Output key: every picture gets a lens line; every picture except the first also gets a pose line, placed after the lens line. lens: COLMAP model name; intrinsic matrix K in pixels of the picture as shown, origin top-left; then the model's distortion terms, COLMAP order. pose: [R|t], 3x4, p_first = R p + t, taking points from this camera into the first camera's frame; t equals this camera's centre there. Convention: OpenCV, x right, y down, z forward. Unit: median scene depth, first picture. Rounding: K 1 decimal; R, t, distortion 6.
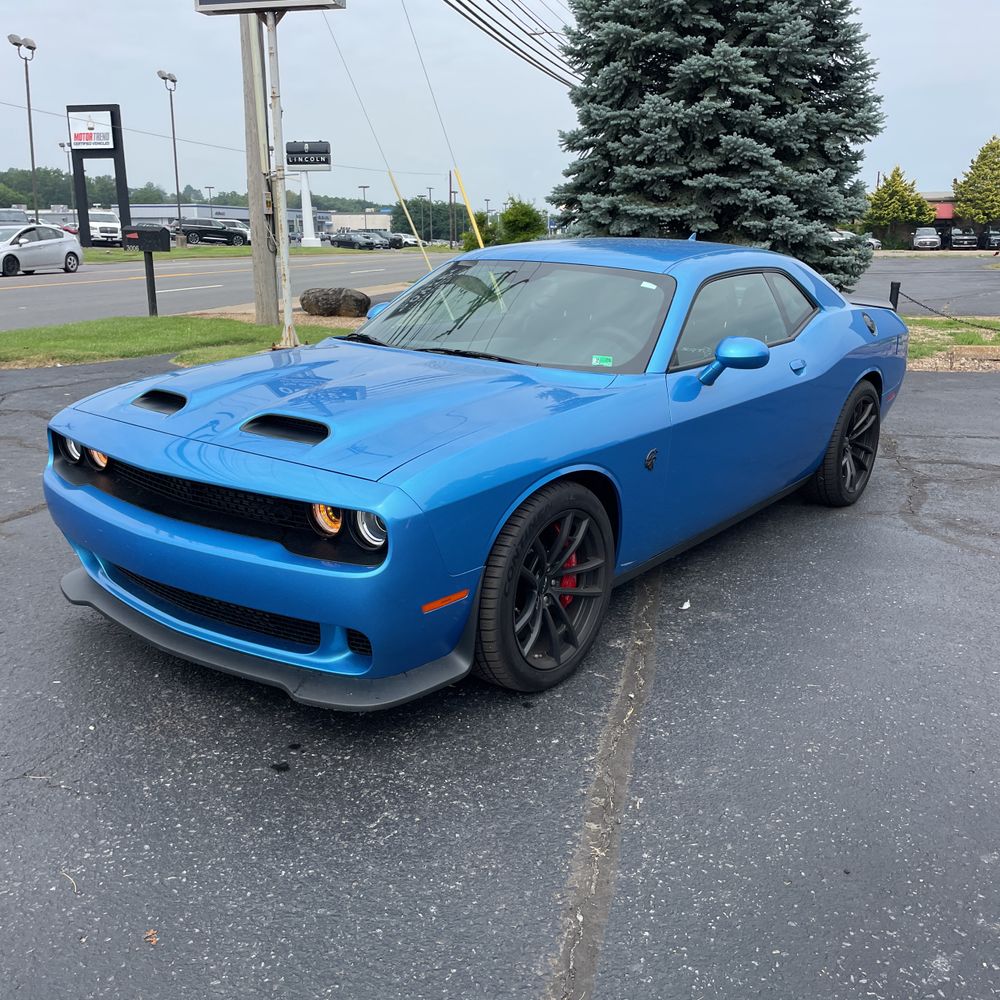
lens RADIAL K [[1007.5, 0, 496.7], [0, 1007.5, 499.6], [0, 0, 1]] dist [0.017901, 0.000000]
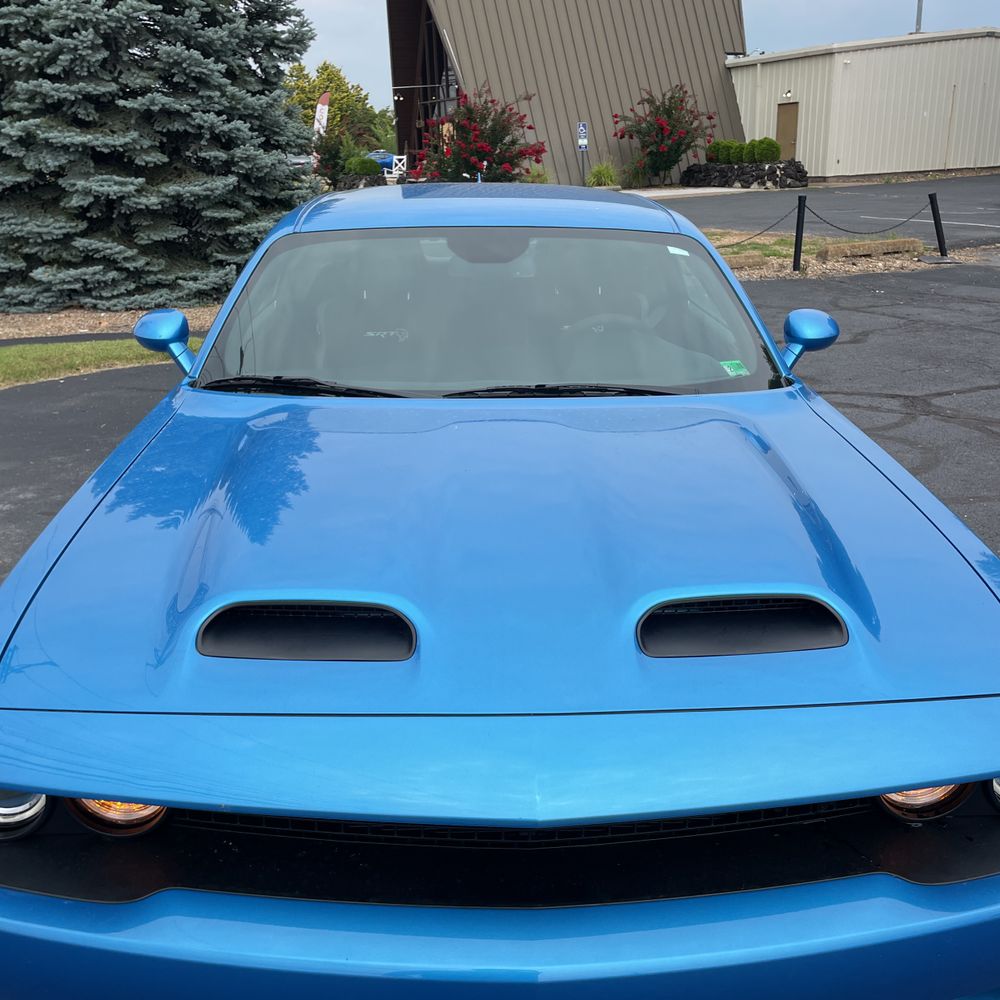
lens RADIAL K [[1007.5, 0, 477.8], [0, 1007.5, 515.4], [0, 0, 1]] dist [0.017901, 0.000000]
pose [[0.776297, -0.228668, 0.587430, -0.147236], [0.180420, 0.973499, 0.140526, -0.054107], [-0.603996, -0.003106, 0.796981, 0.176250]]
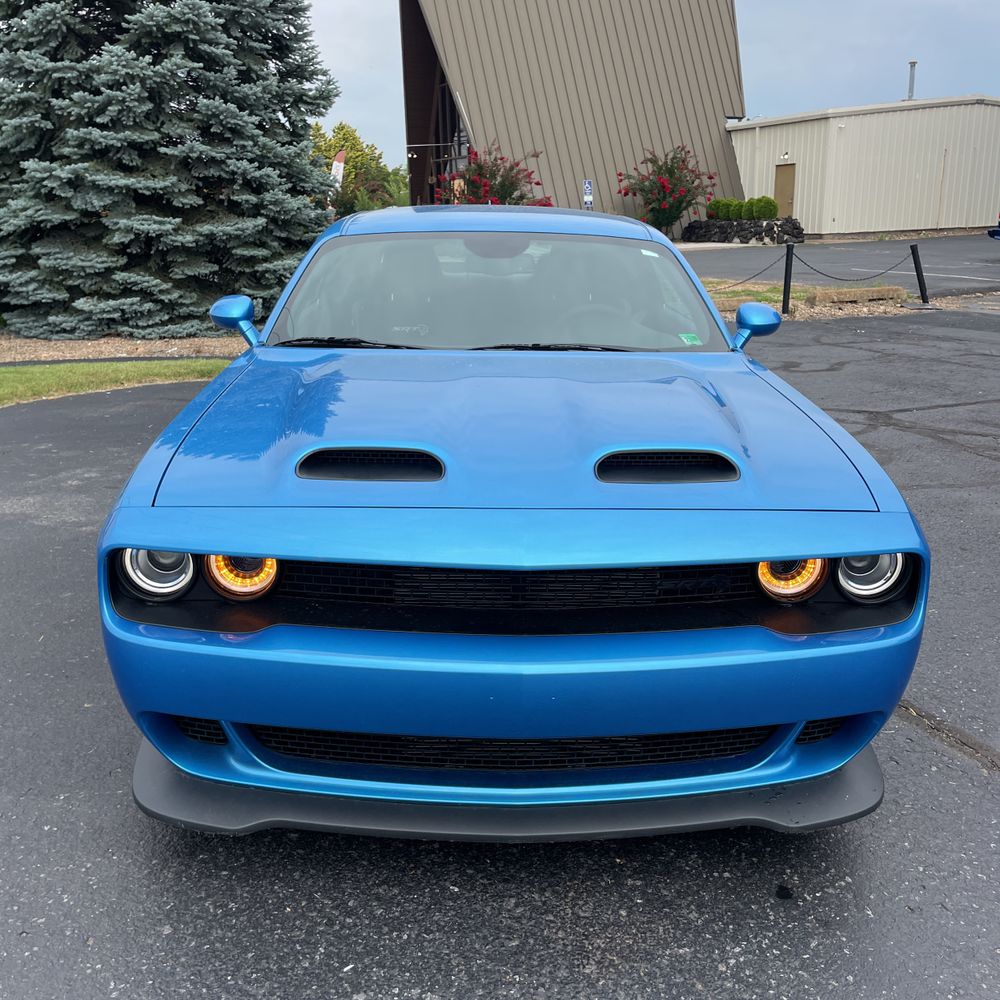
lens RADIAL K [[1007.5, 0, 476.4], [0, 1007.5, 514.8], [0, 0, 1]] dist [0.017901, 0.000000]
pose [[0.782895, -0.185750, 0.593778, -0.187917], [0.166840, 0.982116, 0.087254, -0.030605], [-0.599366, 0.030755, 0.799884, 0.131848]]
